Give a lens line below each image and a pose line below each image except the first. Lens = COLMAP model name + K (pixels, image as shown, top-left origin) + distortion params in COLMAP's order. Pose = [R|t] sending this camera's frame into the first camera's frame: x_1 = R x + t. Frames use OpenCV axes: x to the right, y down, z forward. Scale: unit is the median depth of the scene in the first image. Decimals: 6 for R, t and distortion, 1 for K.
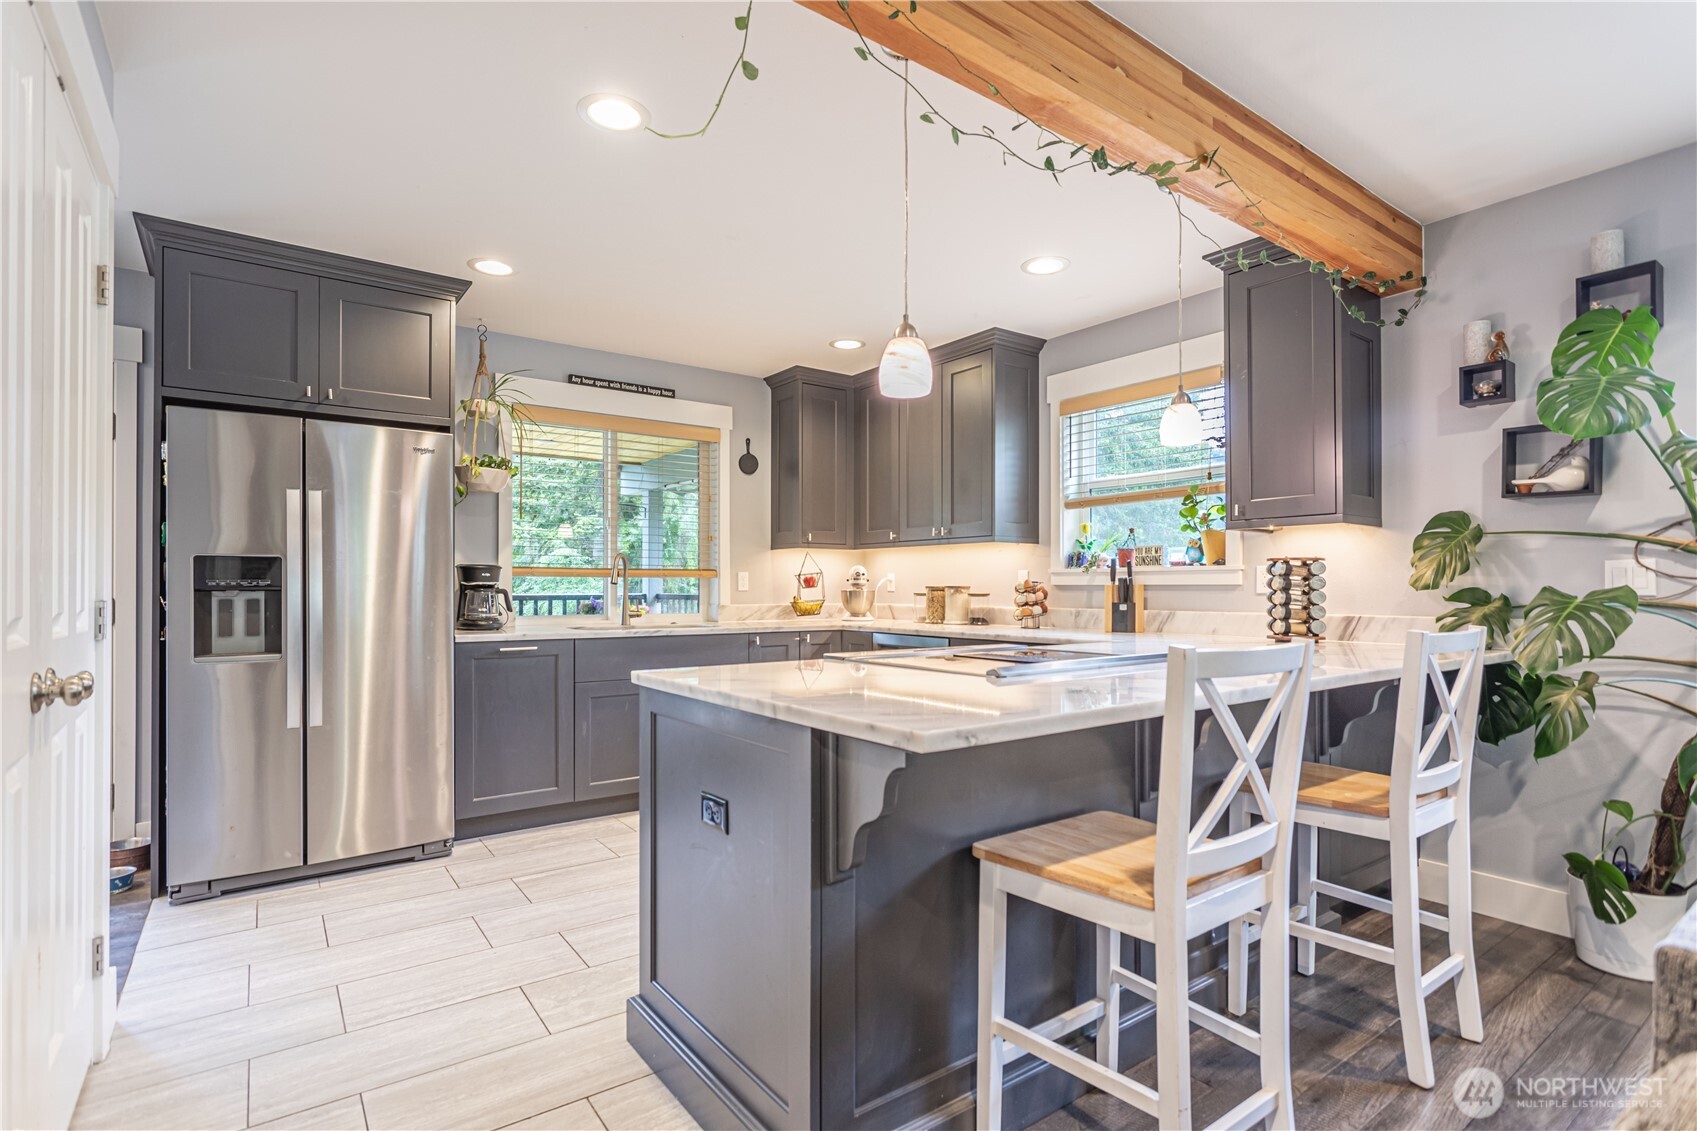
lens RADIAL K [[813.3, 0, 843.2], [0, 813.3, 582.5], [0, 0, 1]] dist [-0.011369, 0.003085]
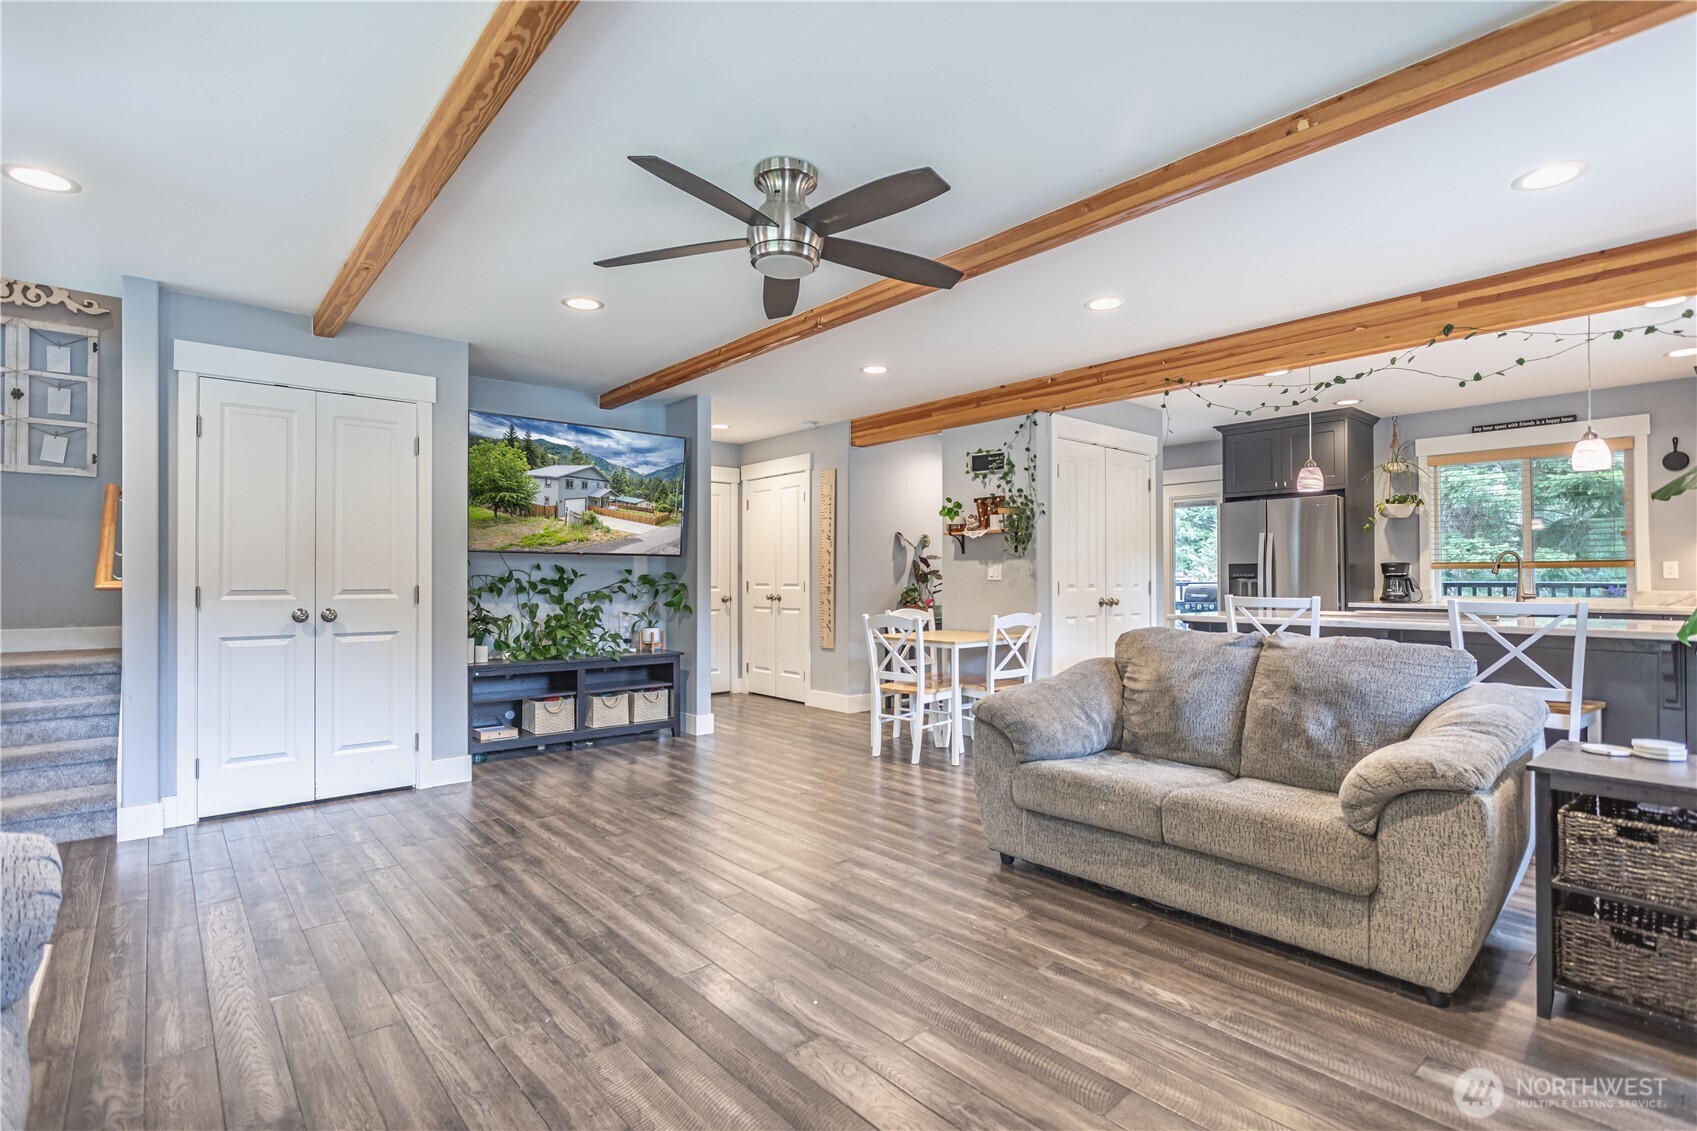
lens RADIAL K [[813.3, 0, 854.0], [0, 813.3, 570.5], [0, 0, 1]] dist [-0.011369, 0.003085]
pose [[0.088441, -0.010991, -0.996021, 1.024717], [0.009087, 0.999906, -0.010227, 0.001110], [0.996040, -0.008147, 0.088533, -0.218863]]
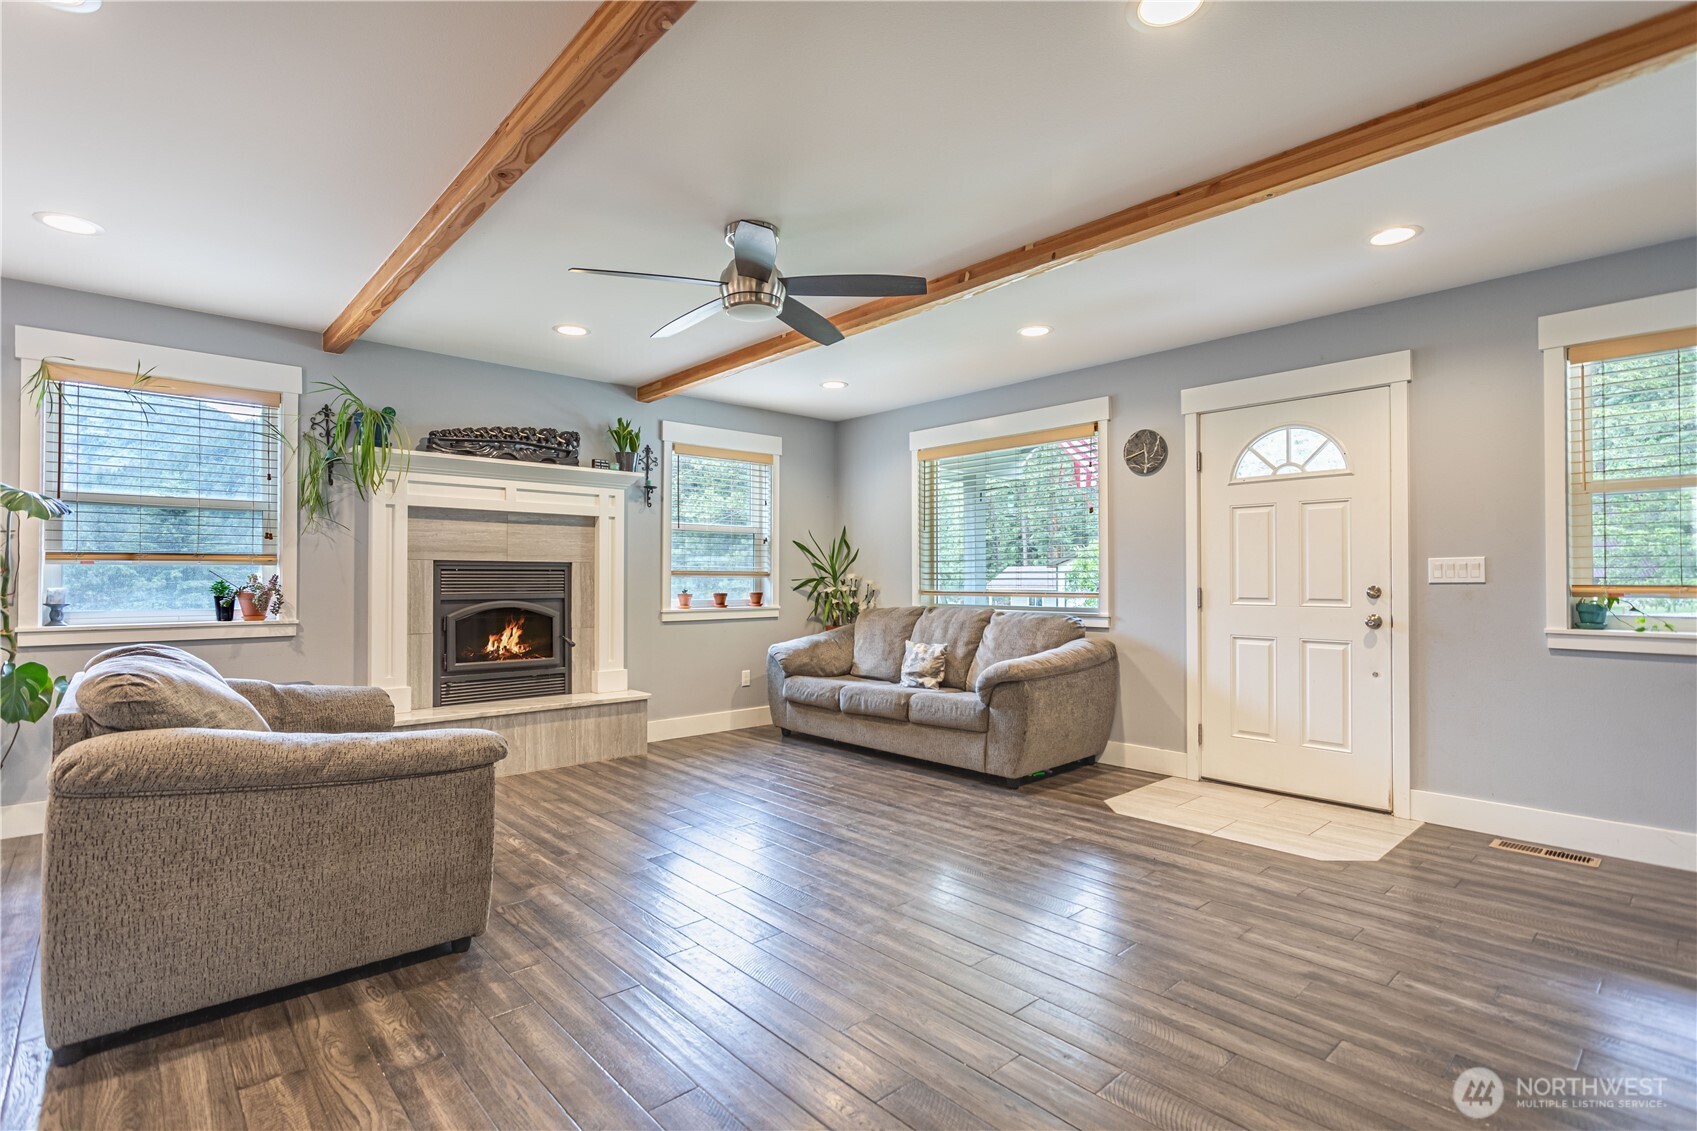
lens RADIAL K [[813.3, 0, 854.7], [0, 813.3, 563.5], [0, 0, 1]] dist [-0.011369, 0.003085]
pose [[-0.116278, 0.018070, 0.993052, -0.334829], [-0.005836, 0.999805, -0.018876, -0.001396], [-0.993200, -0.007990, -0.116149, -0.222070]]
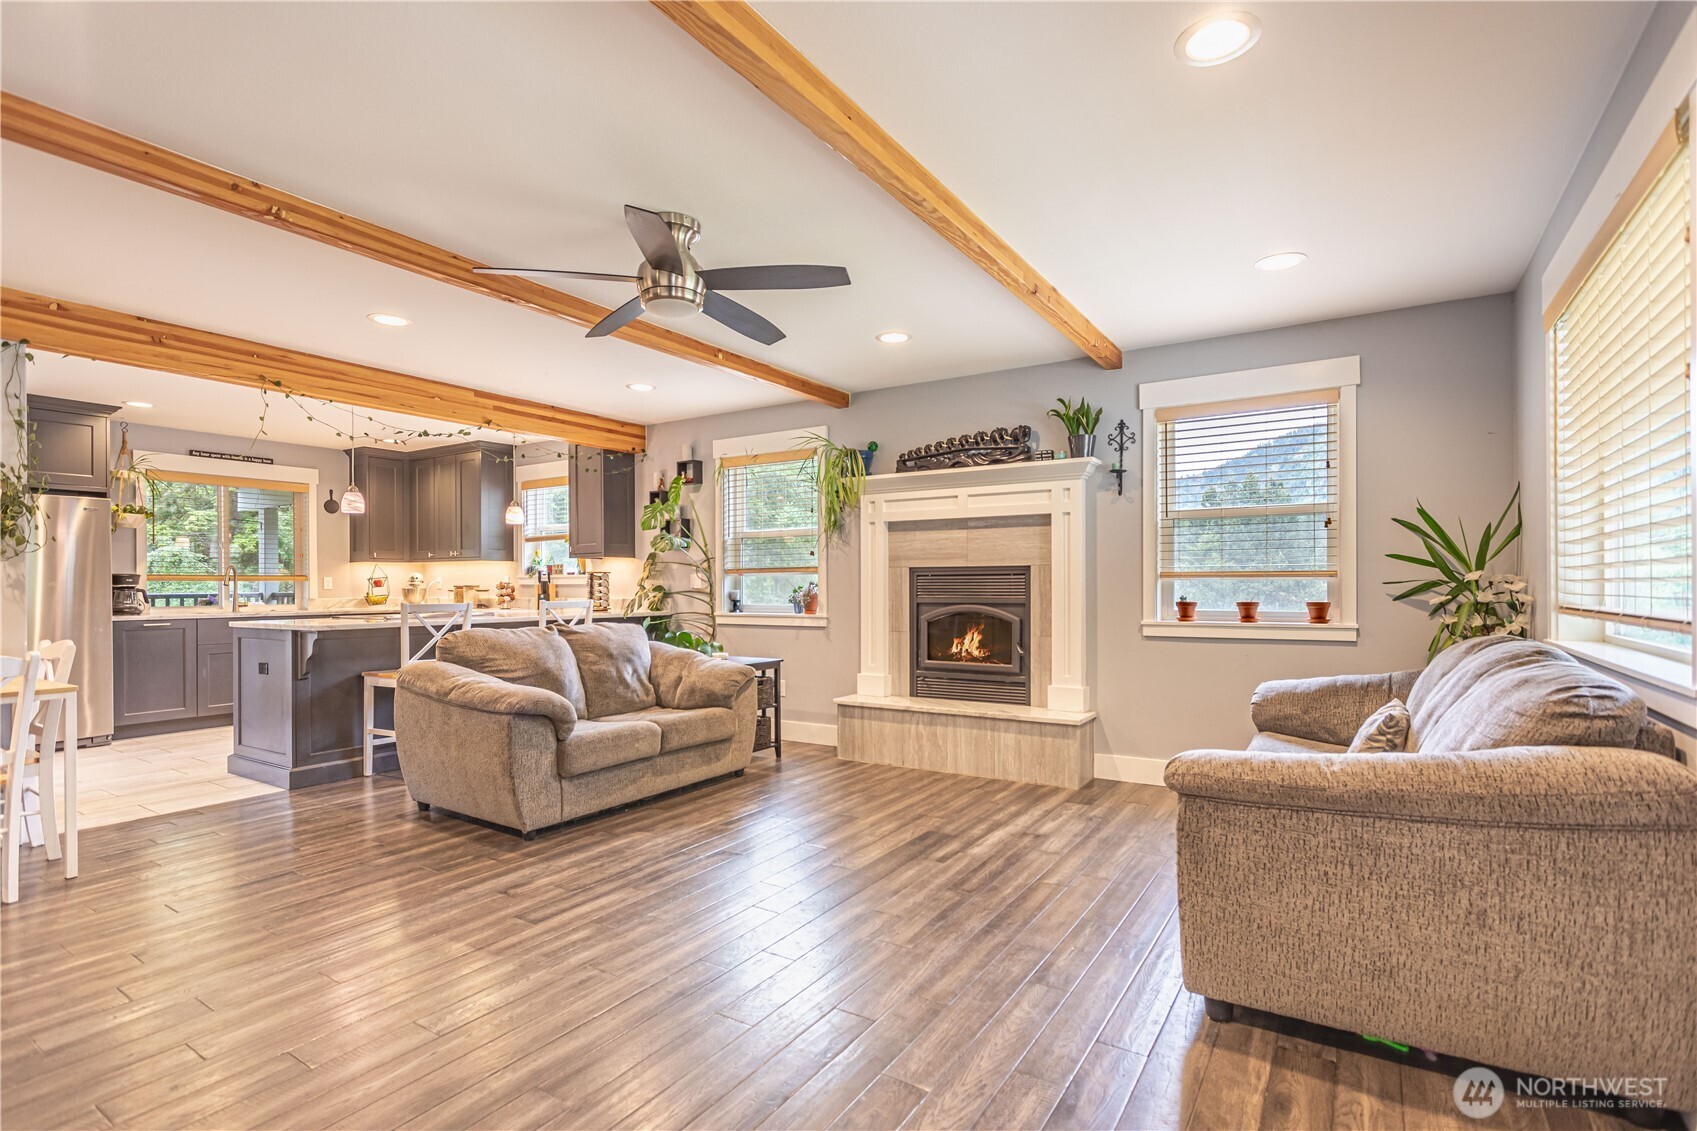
lens RADIAL K [[813.3, 0, 844.6], [0, 813.3, 583.6], [0, 0, 1]] dist [-0.011369, 0.003085]
pose [[0.933630, -0.004927, 0.358204, 0.286093], [0.003602, 0.999984, 0.004368, -0.004250], [-0.358220, -0.002788, 0.933633, -0.925123]]
